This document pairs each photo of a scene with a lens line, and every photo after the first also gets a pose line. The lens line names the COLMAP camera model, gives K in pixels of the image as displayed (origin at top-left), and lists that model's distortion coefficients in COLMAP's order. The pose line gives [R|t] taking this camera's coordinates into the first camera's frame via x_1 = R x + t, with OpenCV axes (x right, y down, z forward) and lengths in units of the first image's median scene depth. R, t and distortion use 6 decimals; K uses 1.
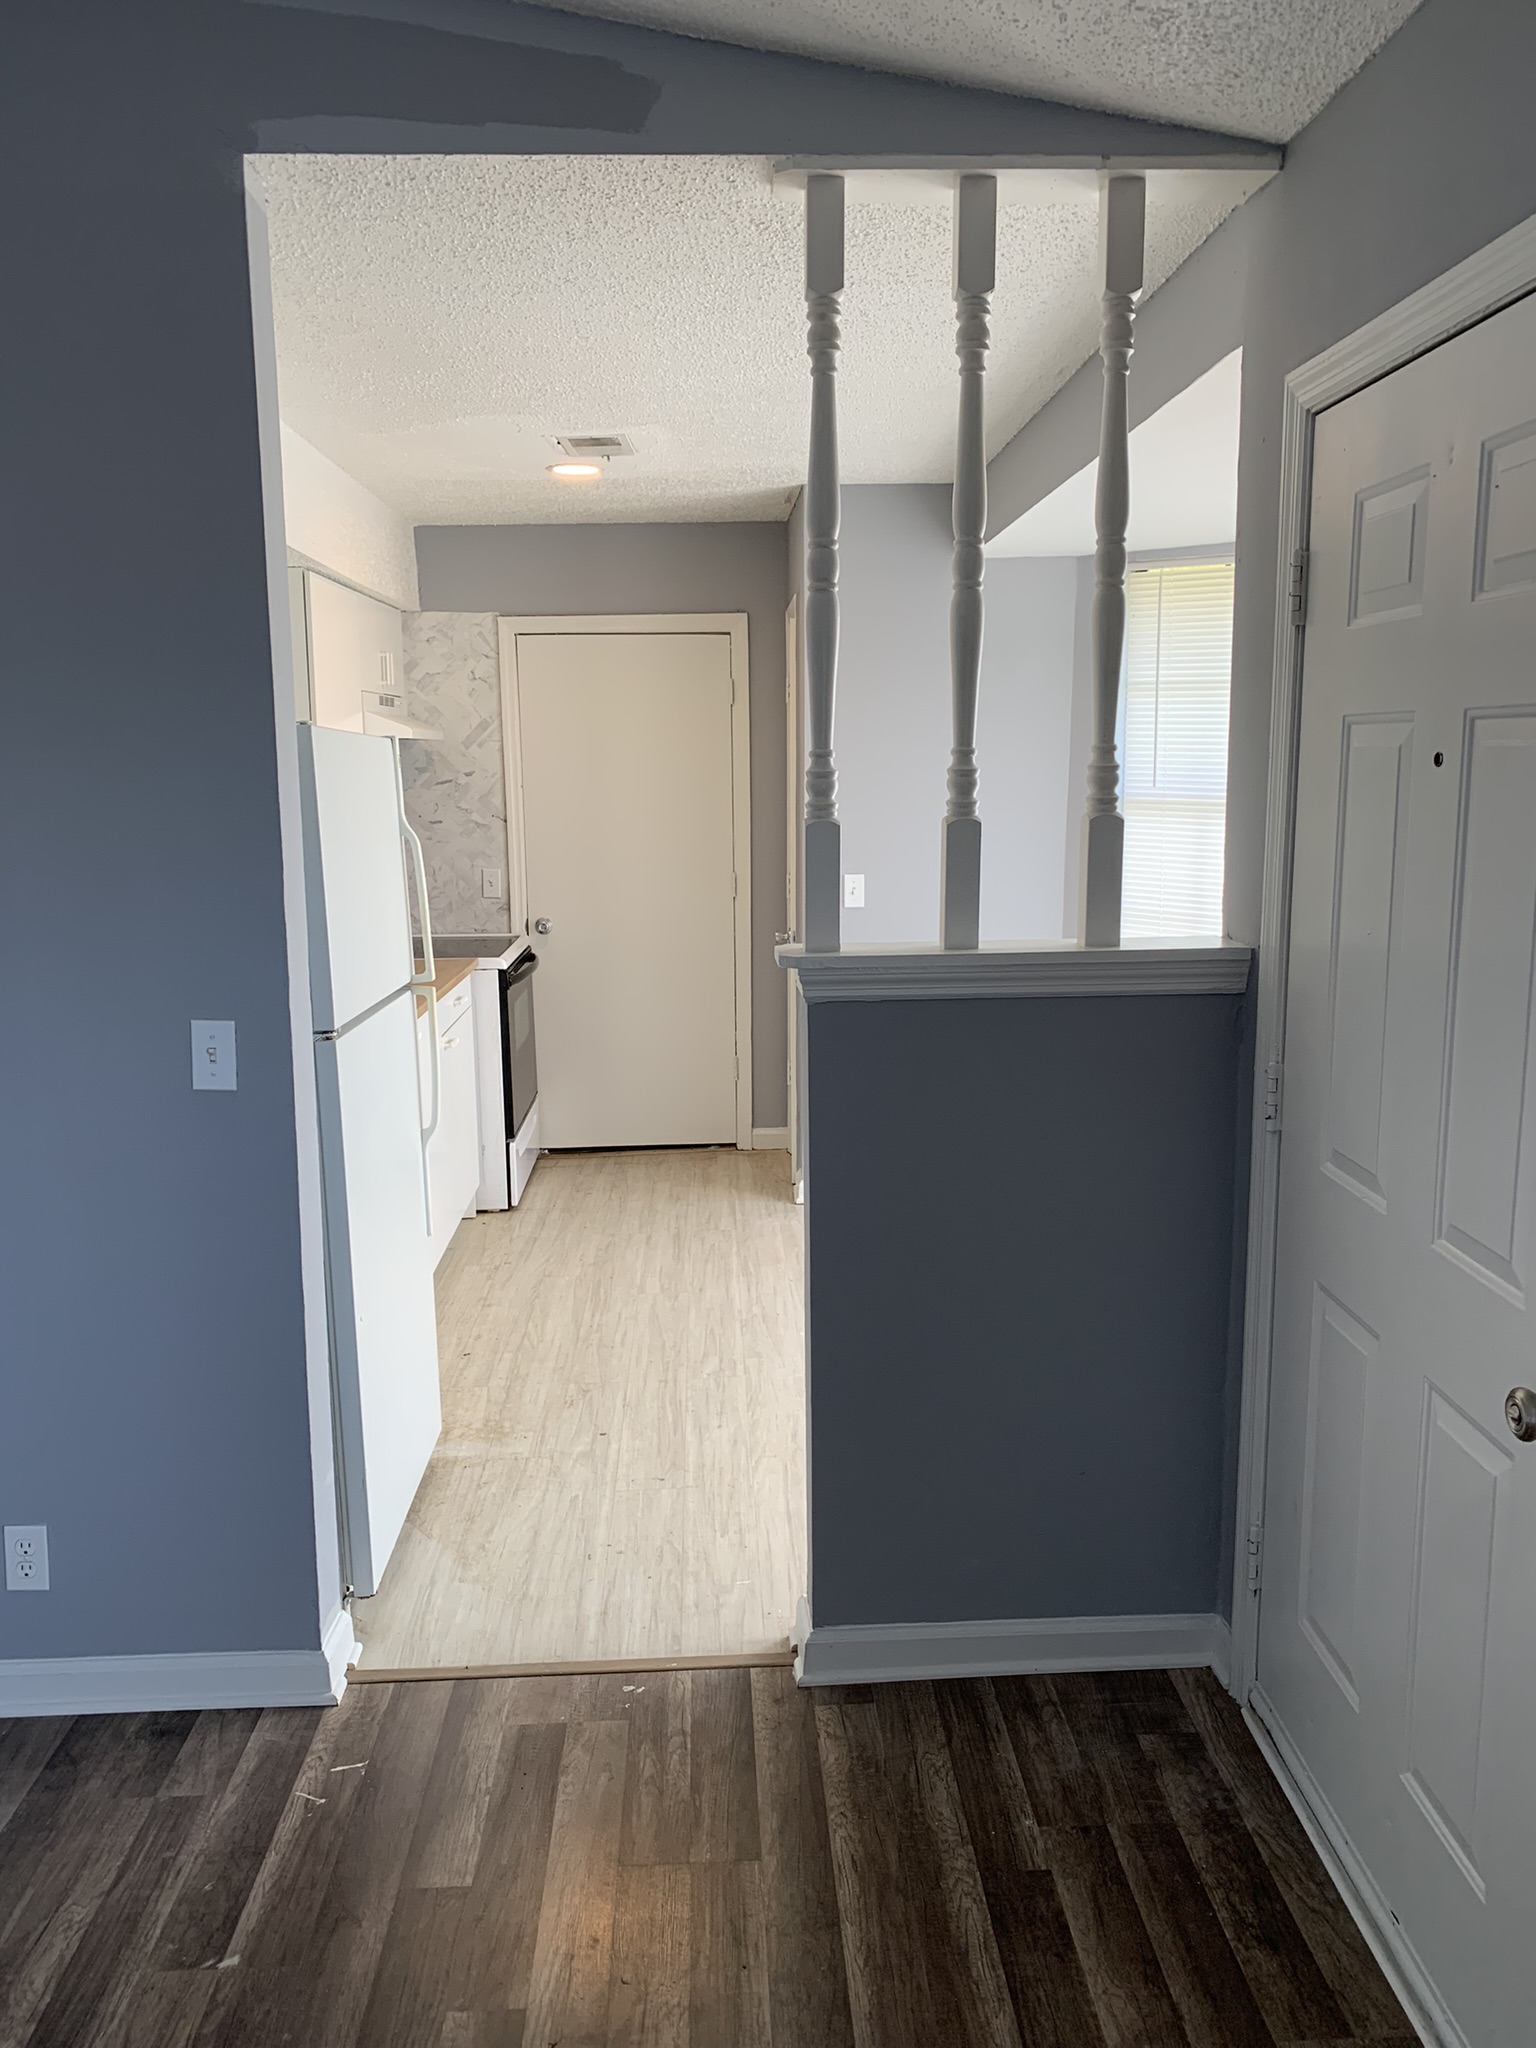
lens RADIAL K [[1557.0, 0, 771.3], [0, 1557.0, 1024.2], [0, 0, 1]] dist [0.010289, -0.003800]
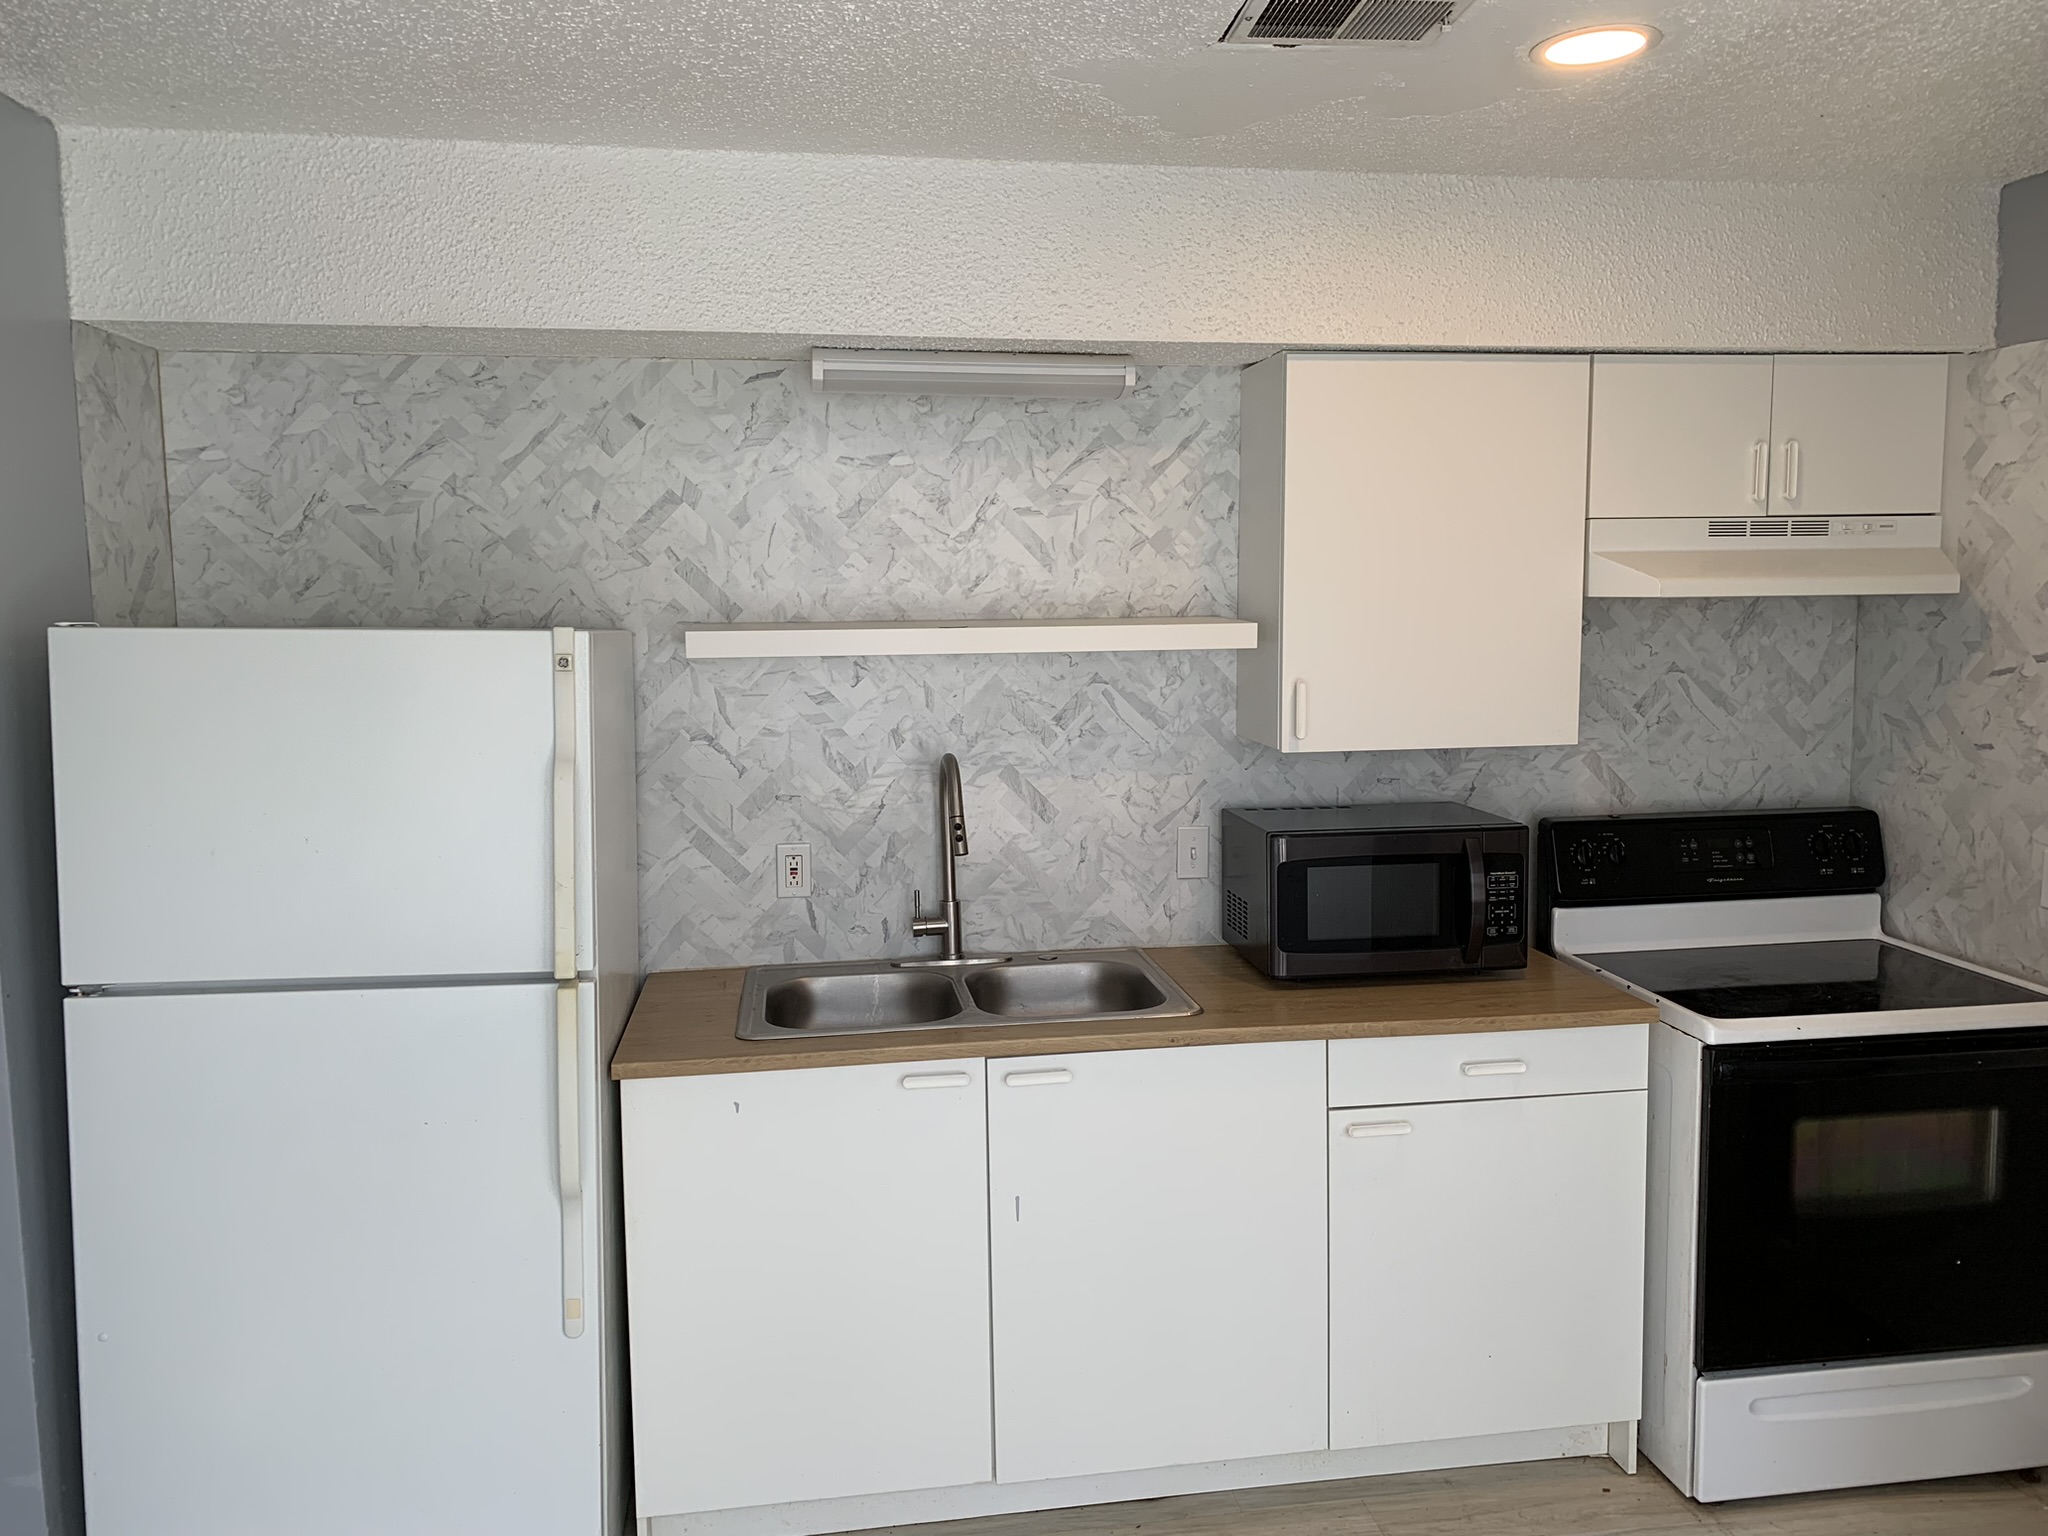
lens RADIAL K [[1557.0, 0, 1026.4], [0, 1557.0, 753.5], [0, 0, 1]] dist [0.010289, -0.003800]
pose [[0.104498, 0.106865, -0.988767, 0.269839], [-0.167074, 0.981967, 0.088473, -0.120808], [0.980391, 0.155952, 0.120468, 0.627241]]
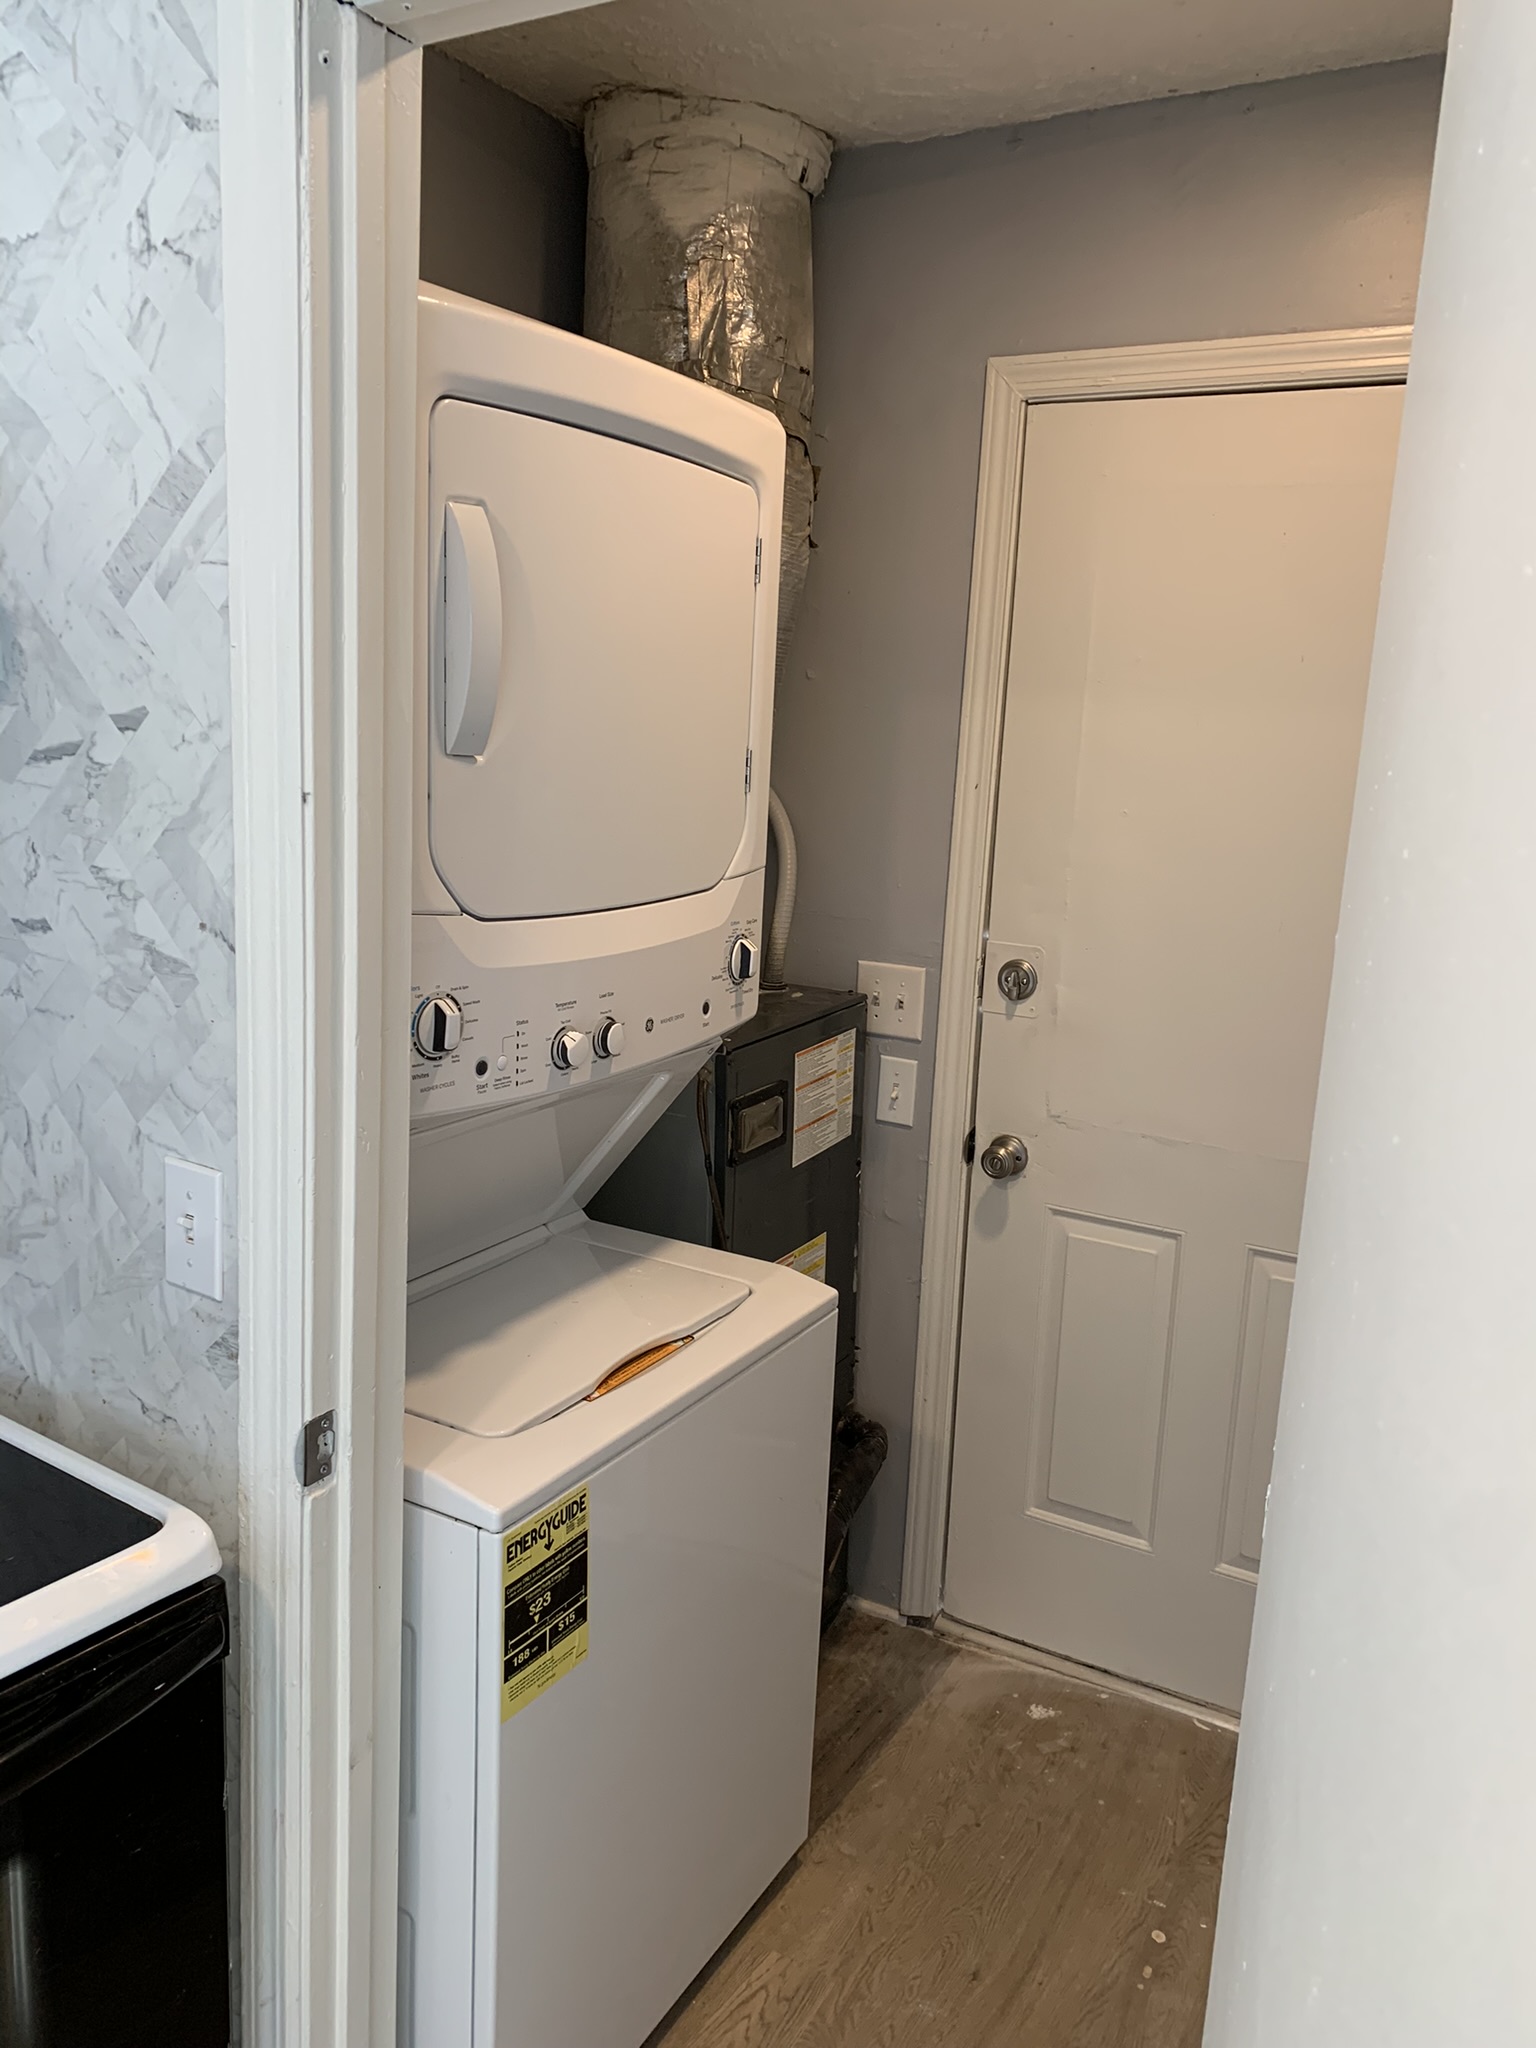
lens RADIAL K [[1557.0, 0, 767.6], [0, 1557.0, 1030.1], [0, 0, 1]] dist [0.010289, -0.003800]
pose [[0.845901, 0.151307, -0.511427, -0.004394], [-0.150939, 0.987627, 0.042538, -0.141352], [0.511536, 0.041212, 0.858273, 0.864539]]
